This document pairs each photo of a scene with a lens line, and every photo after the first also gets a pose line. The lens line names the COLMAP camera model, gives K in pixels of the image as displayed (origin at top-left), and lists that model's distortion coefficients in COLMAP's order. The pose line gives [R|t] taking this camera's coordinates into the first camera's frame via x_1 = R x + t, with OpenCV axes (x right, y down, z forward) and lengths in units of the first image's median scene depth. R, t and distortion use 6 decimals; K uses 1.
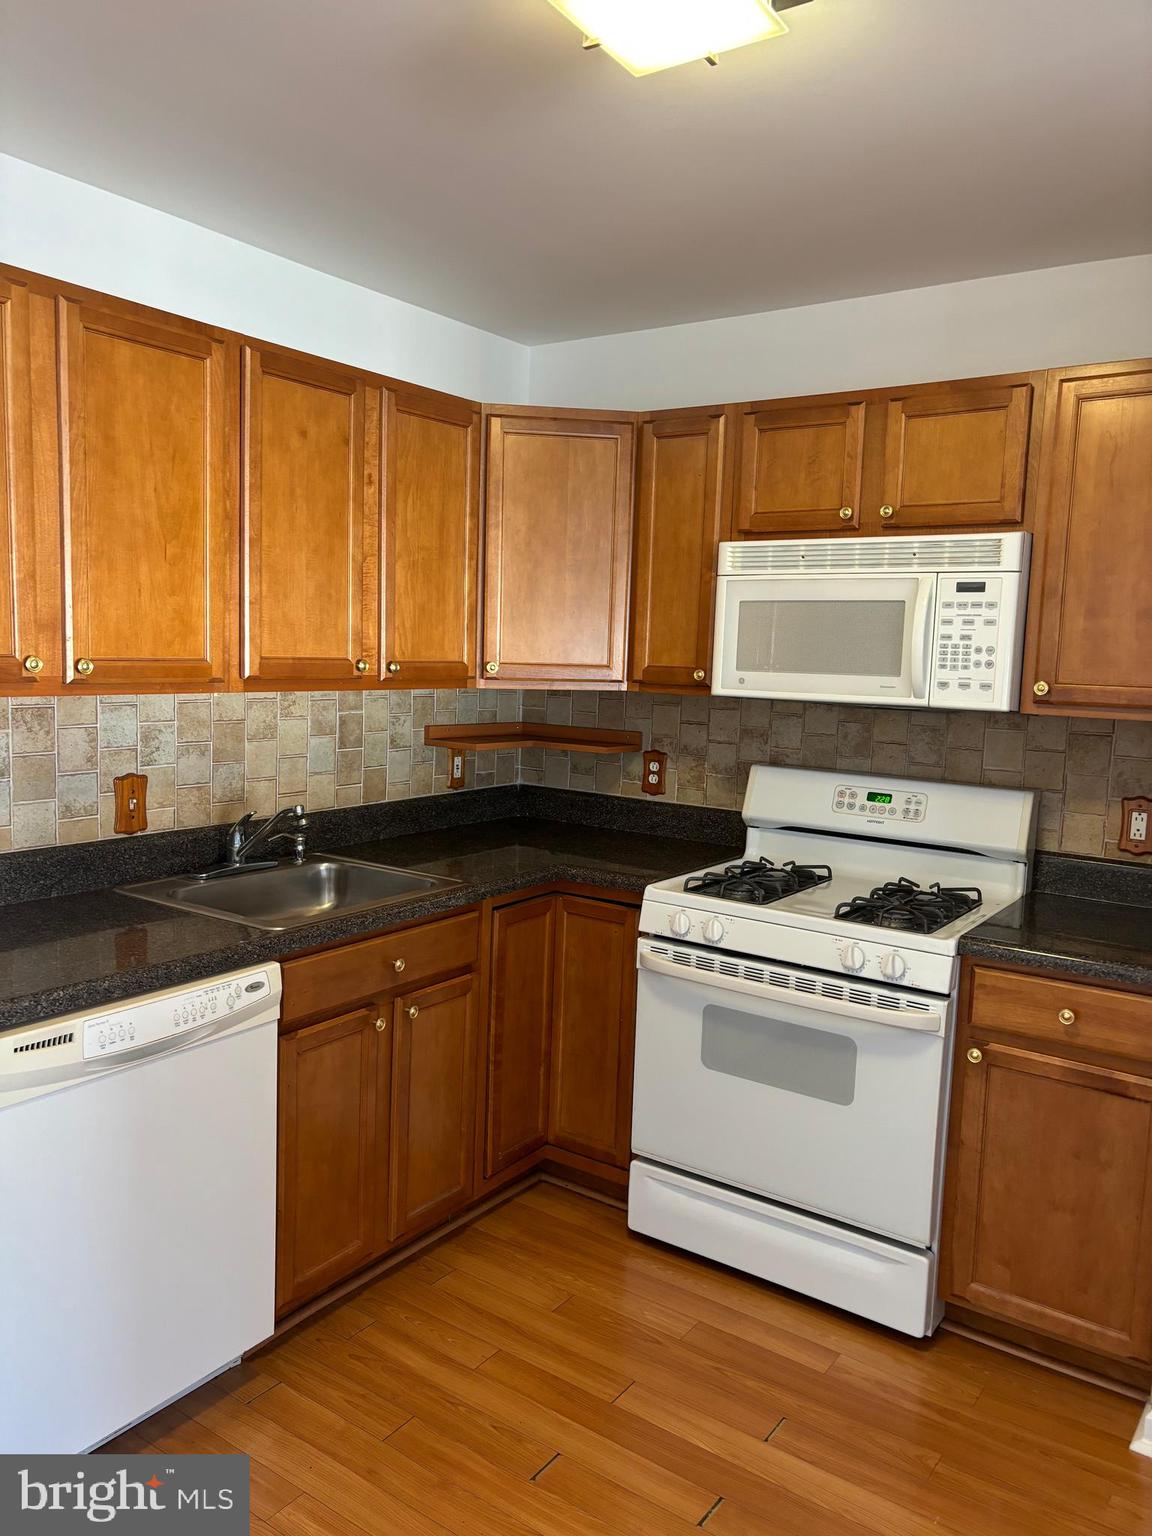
lens RADIAL K [[1167.6, 0, 568.9], [0, 1167.6, 777.5], [0, 0, 1]] dist [0.047526, -0.051032]
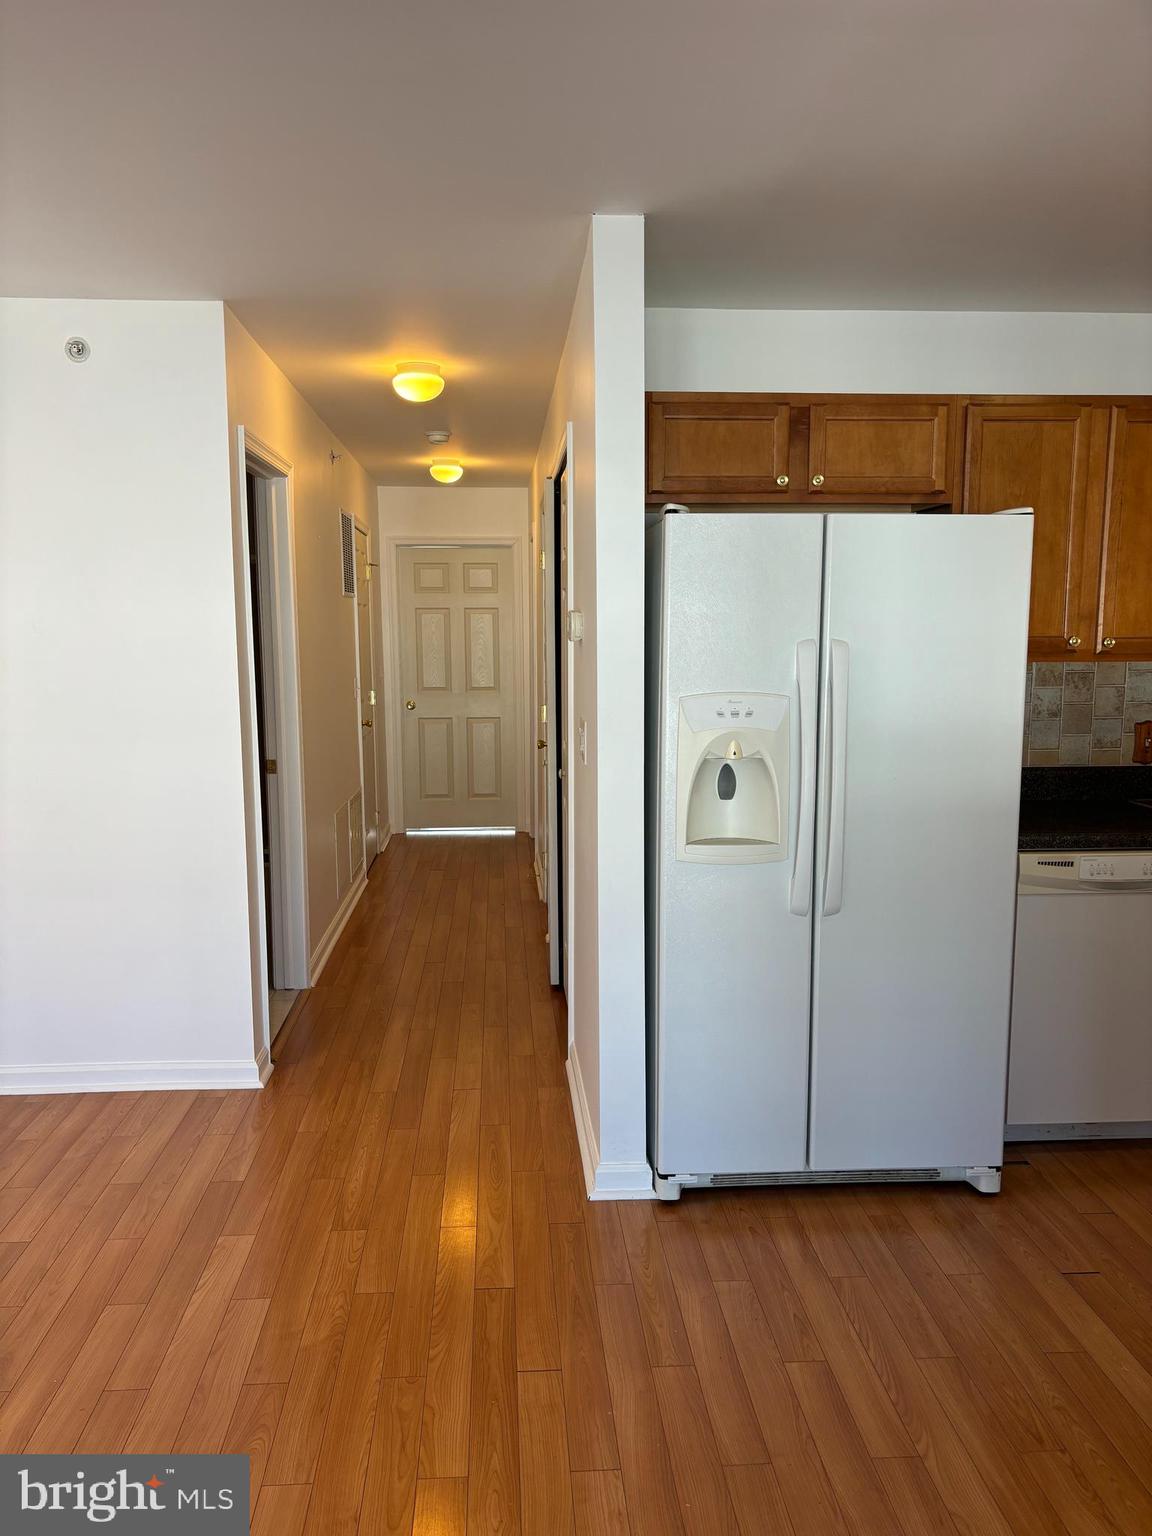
lens RADIAL K [[1167.6, 0, 557.4], [0, 1167.6, 778.4], [0, 0, 1]] dist [0.047526, -0.051032]
pose [[0.622868, 0.064992, -0.779623, 0.287185], [-0.068050, 0.997267, 0.028768, 0.071946], [0.779362, 0.035135, 0.625588, -0.426644]]
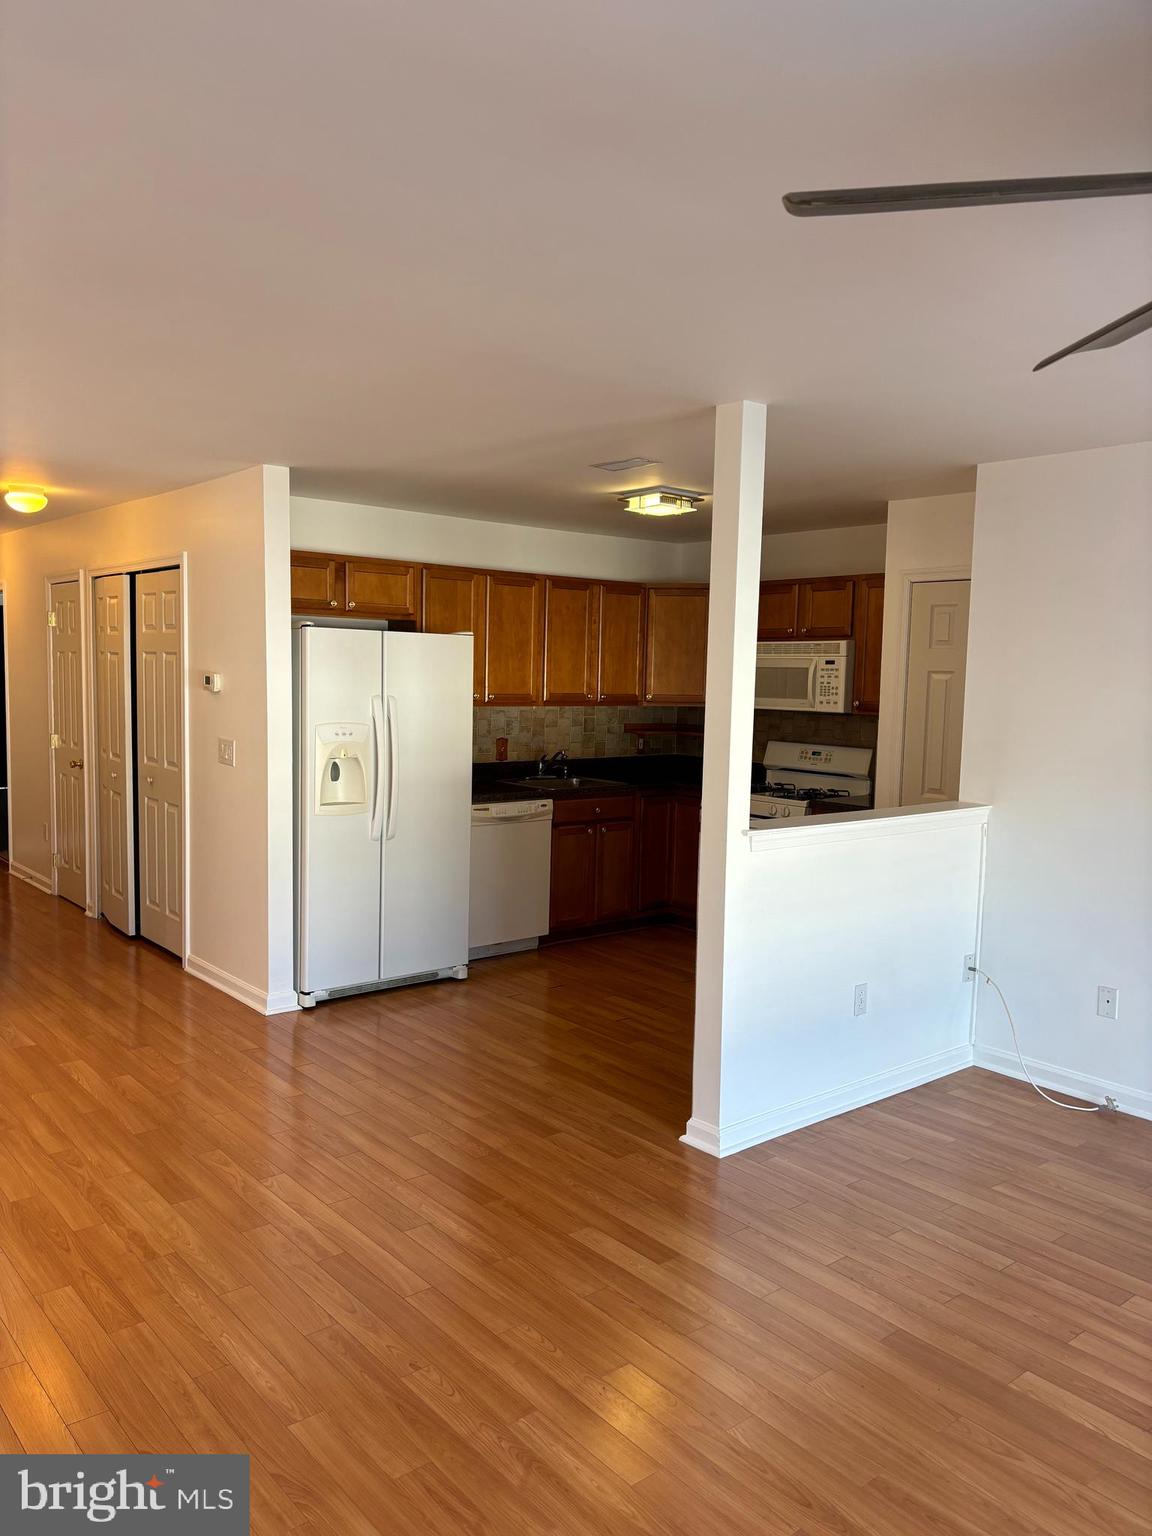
lens RADIAL K [[1167.6, 0, 572.9], [0, 1167.6, 776.3], [0, 0, 1]] dist [0.047526, -0.051032]
pose [[0.965852, 0.012628, -0.258788, 0.448631], [-0.021015, 0.999339, -0.029668, 0.154888], [0.258242, 0.034094, 0.965478, -1.449928]]
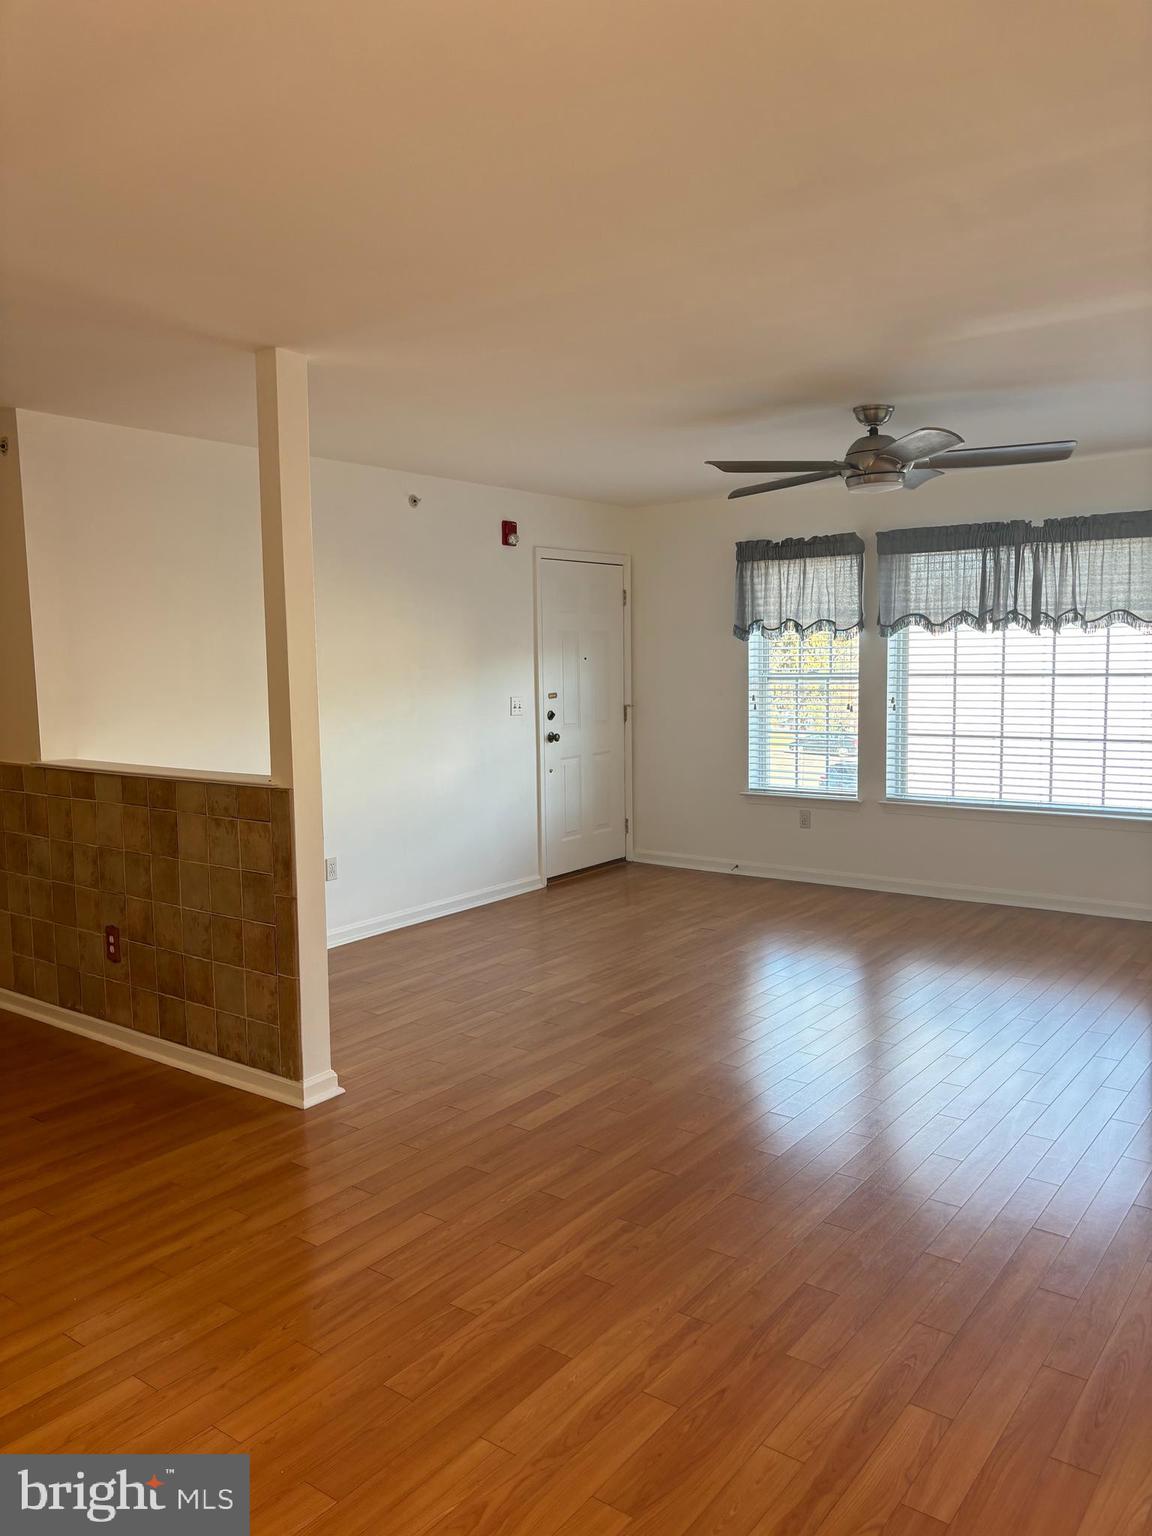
lens RADIAL K [[1167.6, 0, 584.4], [0, 1167.6, 773.0], [0, 0, 1]] dist [0.047526, -0.051032]
pose [[0.014681, -0.140481, 0.989975, -1.146883], [0.132733, 0.981593, 0.137323, 0.013757], [-0.991043, 0.129387, 0.033057, -0.414144]]
